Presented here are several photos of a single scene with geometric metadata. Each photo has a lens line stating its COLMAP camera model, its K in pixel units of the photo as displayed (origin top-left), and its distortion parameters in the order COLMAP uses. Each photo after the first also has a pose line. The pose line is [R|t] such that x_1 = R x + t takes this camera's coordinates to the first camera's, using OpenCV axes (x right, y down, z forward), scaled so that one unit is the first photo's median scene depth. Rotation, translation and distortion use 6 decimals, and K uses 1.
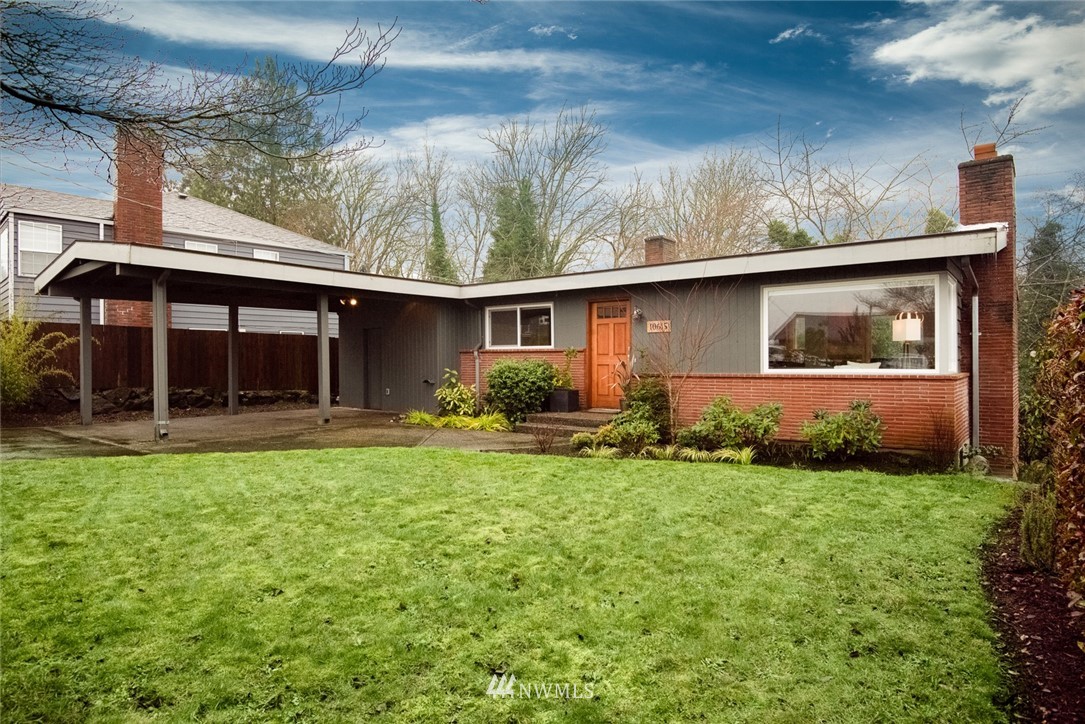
lens RADIAL K [[607.0, 0, 542.5], [0, 607.0, 362.0], [0, 0, 1]] dist [0.001673, 0.000572]
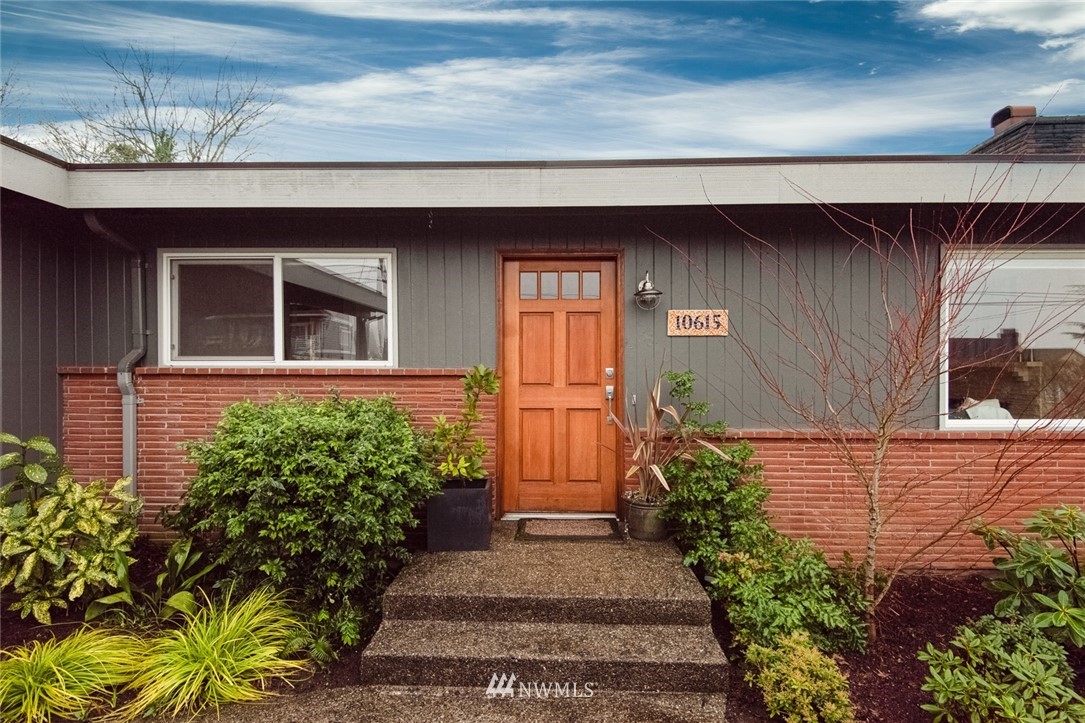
lens RADIAL K [[528.2, 0, 542.9], [0, 528.2, 395.7], [0, 0, 1]] dist [-0.001467, -0.000368]
pose [[0.811558, -0.005668, 0.584244, -0.109946], [0.003511, 0.999982, 0.004824, -0.008939], [-0.584261, -0.001864, 0.811564, 0.739767]]
